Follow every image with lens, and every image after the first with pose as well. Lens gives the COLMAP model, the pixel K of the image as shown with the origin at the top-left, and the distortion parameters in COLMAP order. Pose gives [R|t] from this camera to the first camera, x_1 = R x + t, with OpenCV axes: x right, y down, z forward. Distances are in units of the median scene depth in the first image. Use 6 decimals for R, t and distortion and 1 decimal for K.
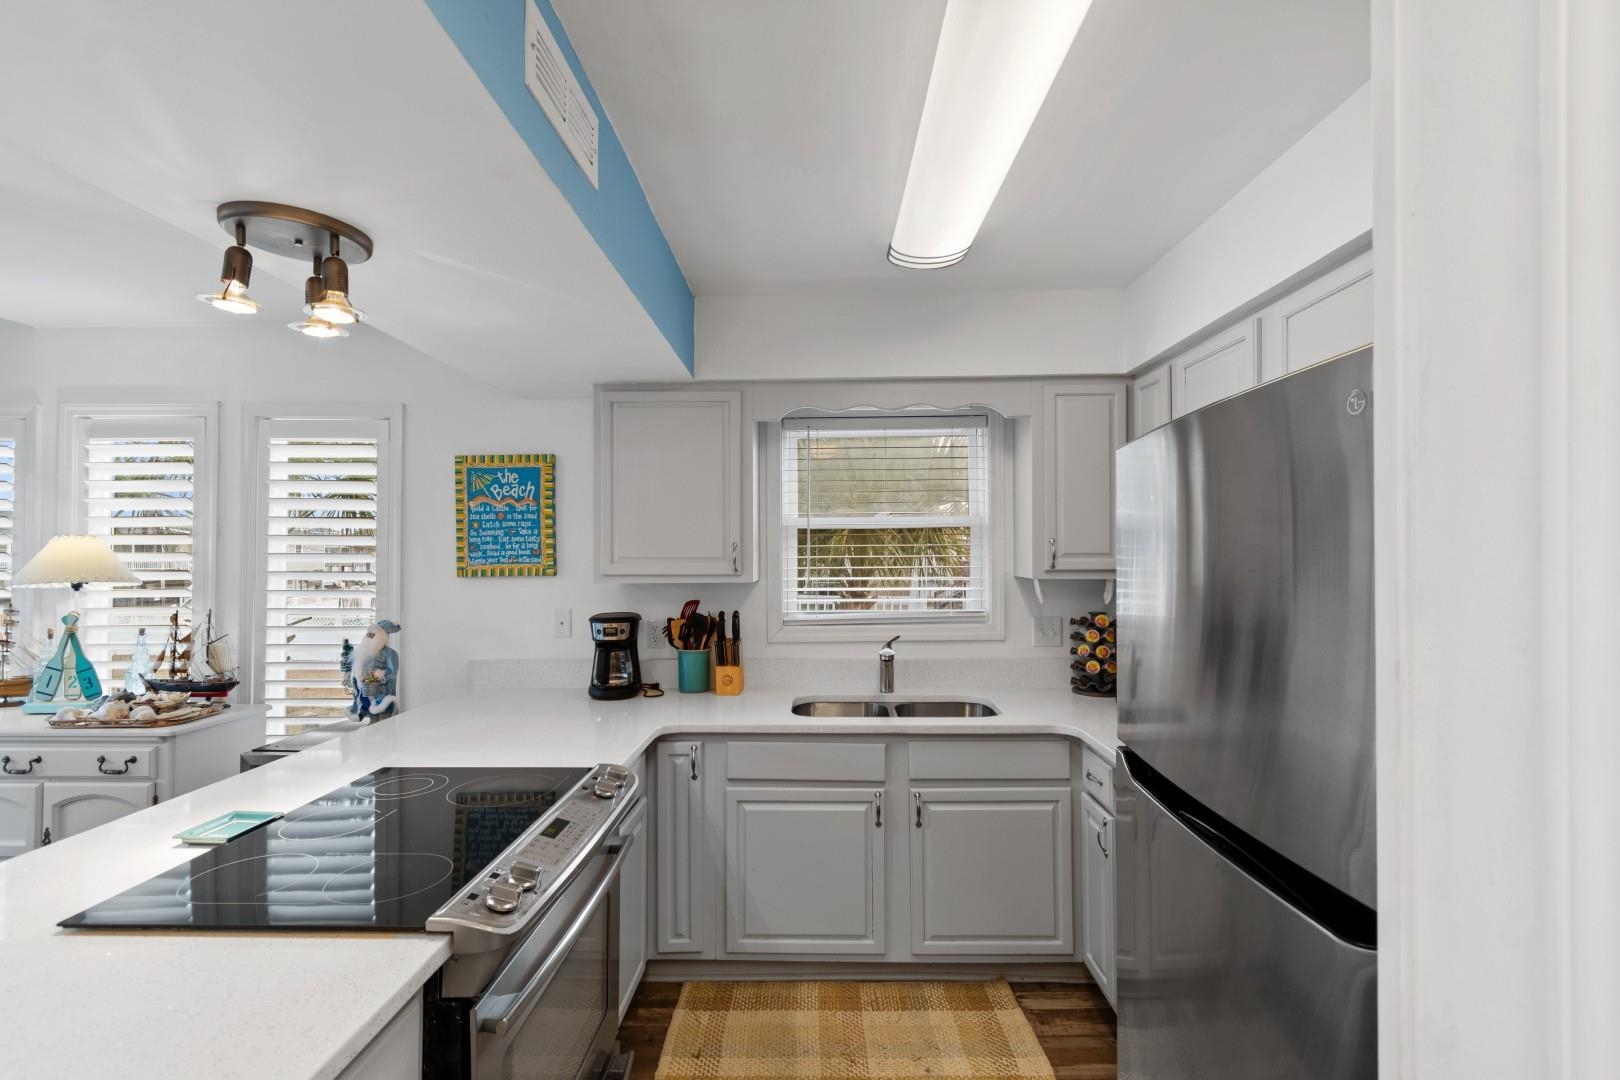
lens RADIAL K [[721.3, 0, 812.6], [0, 721.3, 543.7], [0, 0, 1]] dist [0.002525, -0.001515]
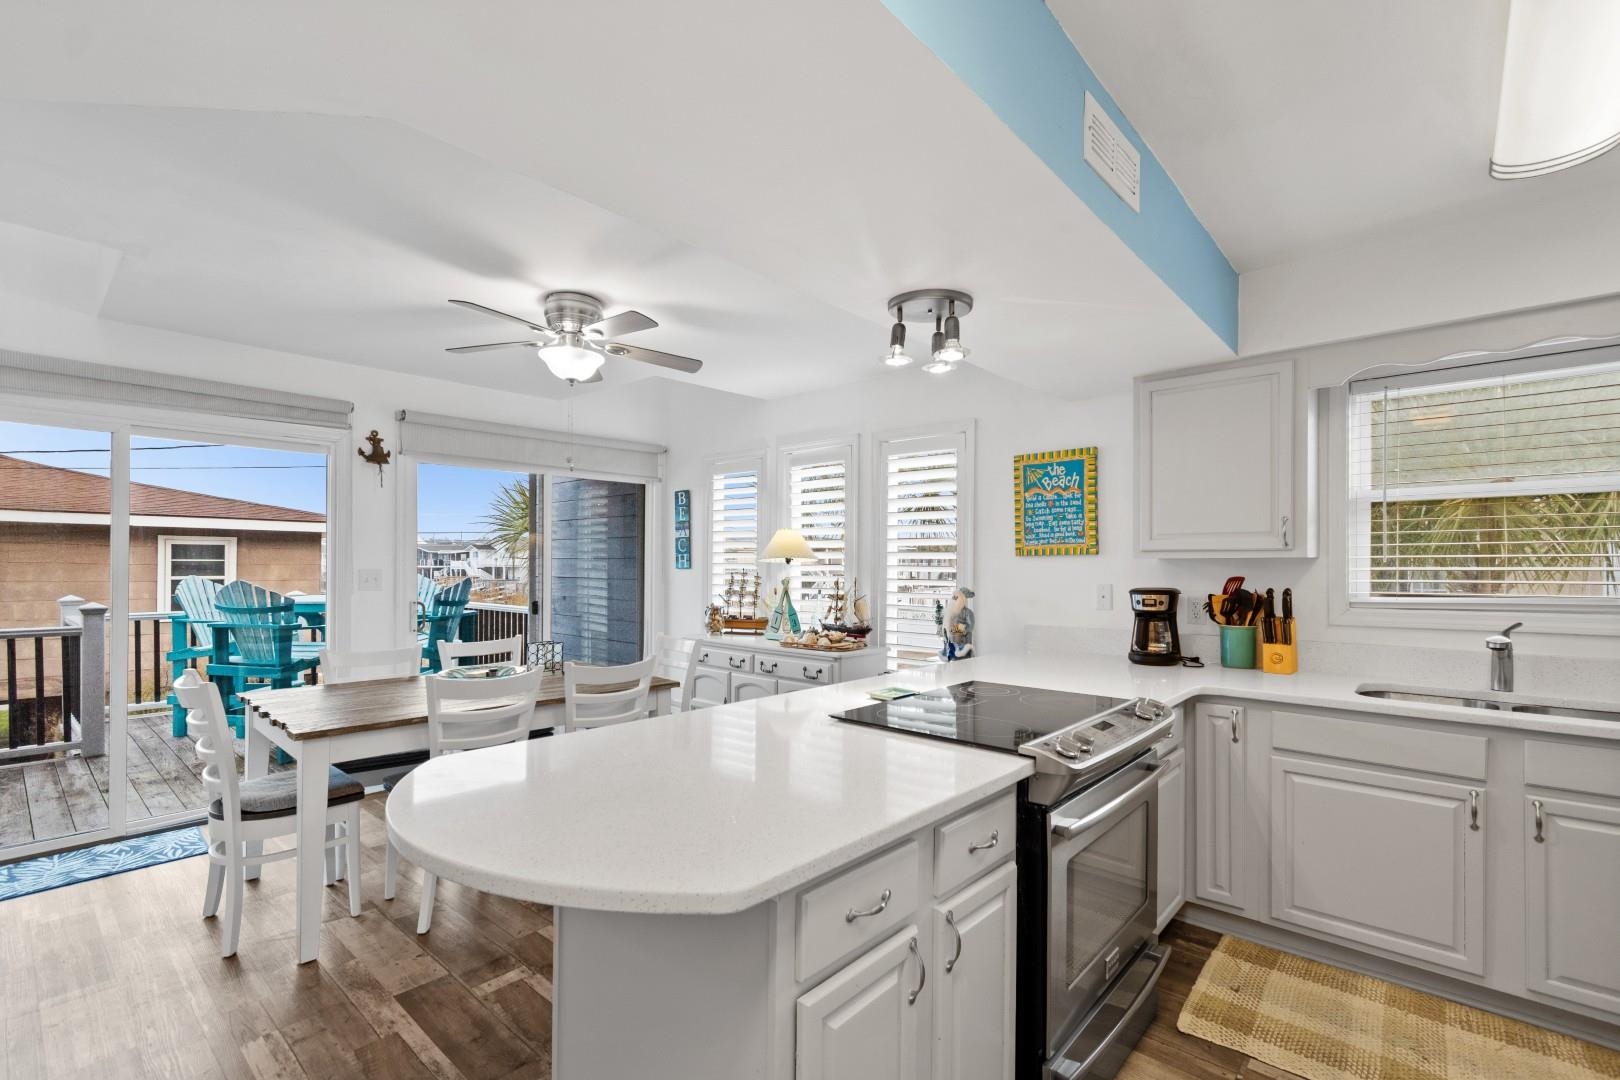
lens RADIAL K [[721.3, 0, 810.0], [0, 721.3, 565.8], [0, 0, 1]] dist [0.002525, -0.001515]
pose [[0.756247, 0.006082, -0.654258, 0.044206], [0.006122, 0.999847, 0.016371, 0.043965], [0.654257, -0.016386, 0.756094, -0.157306]]
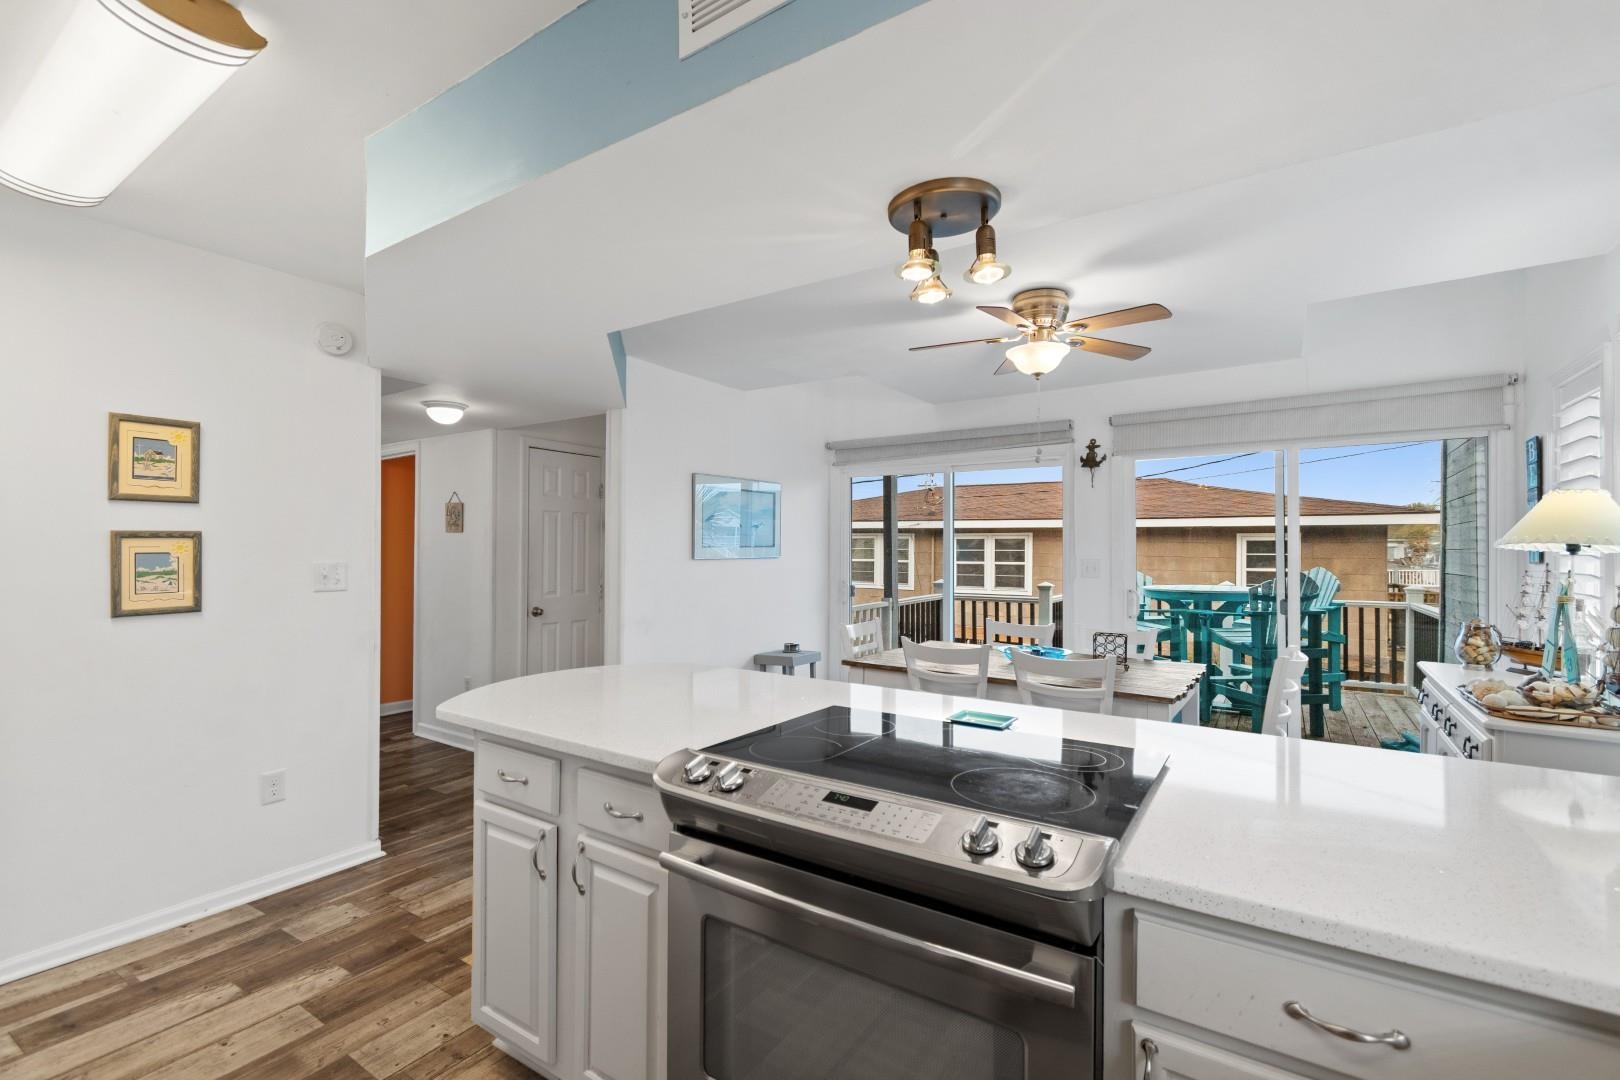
lens RADIAL K [[721.3, 0, 806.0], [0, 721.3, 546.3], [0, 0, 1]] dist [0.002525, -0.001515]
pose [[-0.542748, -0.009962, -0.839837, 0.181464], [0.009965, 0.999783, -0.018299, 0.062037], [0.839836, -0.018301, -0.542531, 0.710583]]
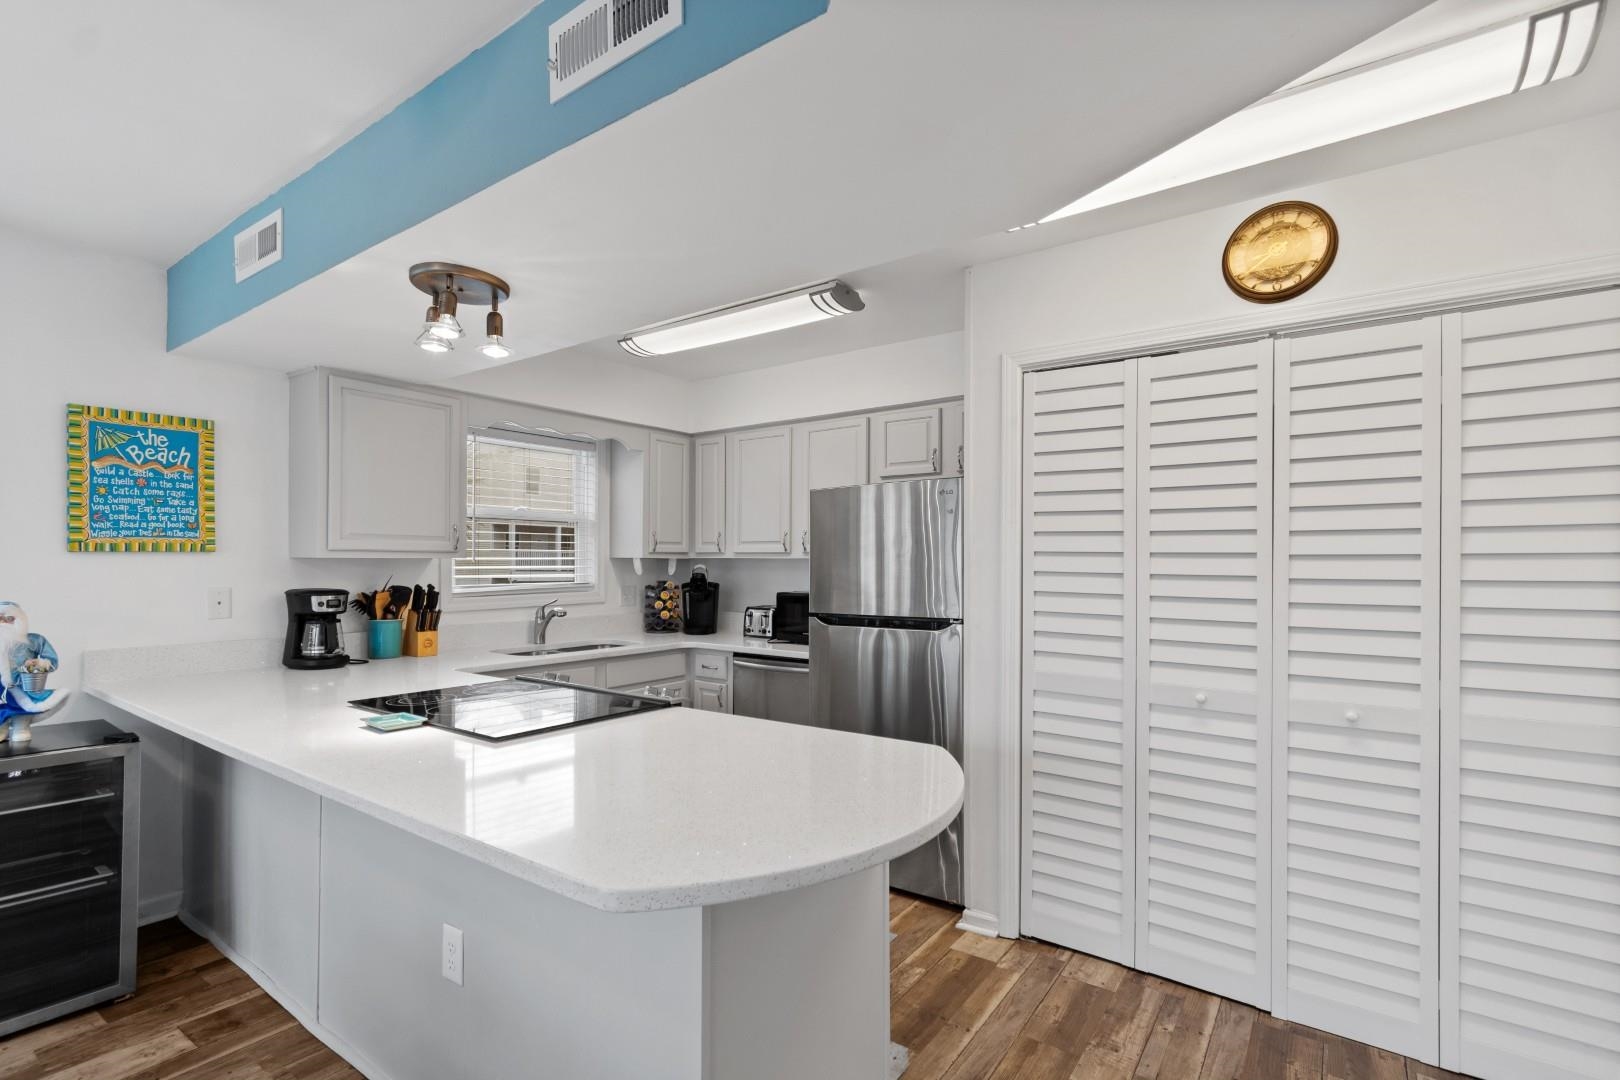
lens RADIAL K [[721.3, 0, 807.2], [0, 721.3, 570.7], [0, 0, 1]] dist [0.002525, -0.001515]
pose [[0.584811, -0.003863, 0.811160, -0.714325], [-0.015442, 0.999754, 0.015895, 0.044882], [-0.811023, -0.021822, 0.584608, -0.176545]]
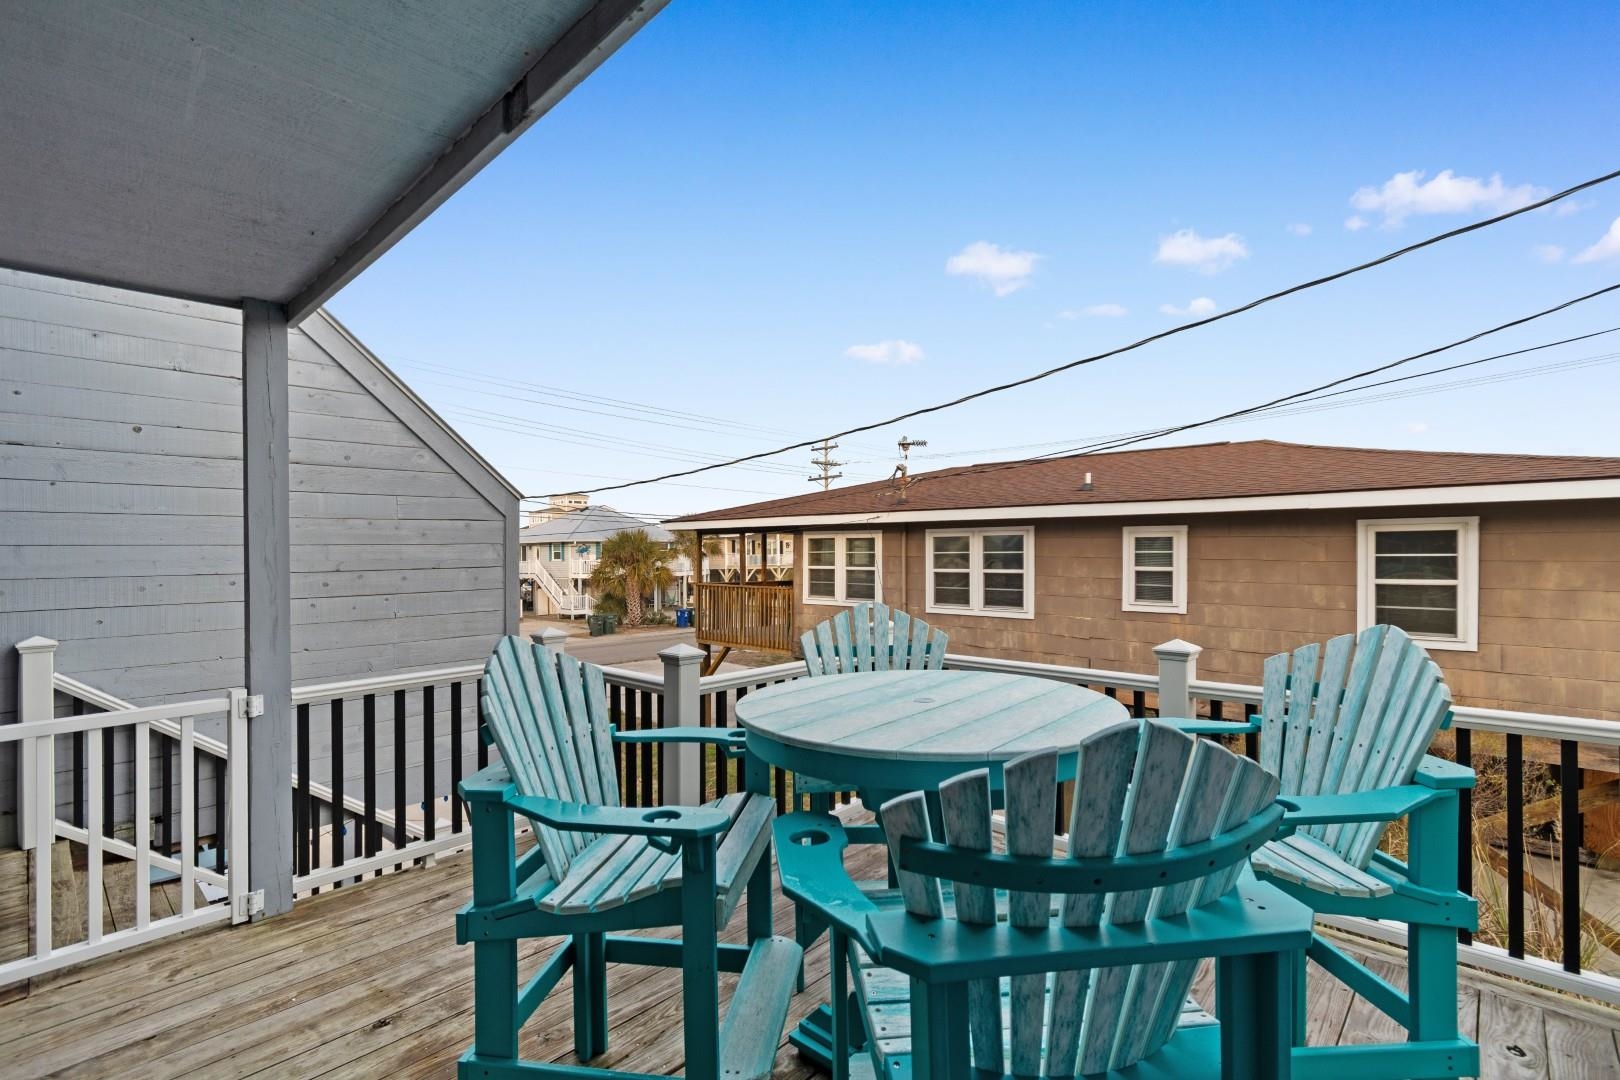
lens RADIAL K [[721.3, 0, 819.2], [0, 721.3, 550.8], [0, 0, 1]] dist [0.002525, -0.001515]
pose [[-0.680227, -0.007358, -0.732965, -1.860157], [0.013841, 0.999642, -0.022881, 0.073212], [0.732871, -0.025710, -0.679882, 0.889920]]
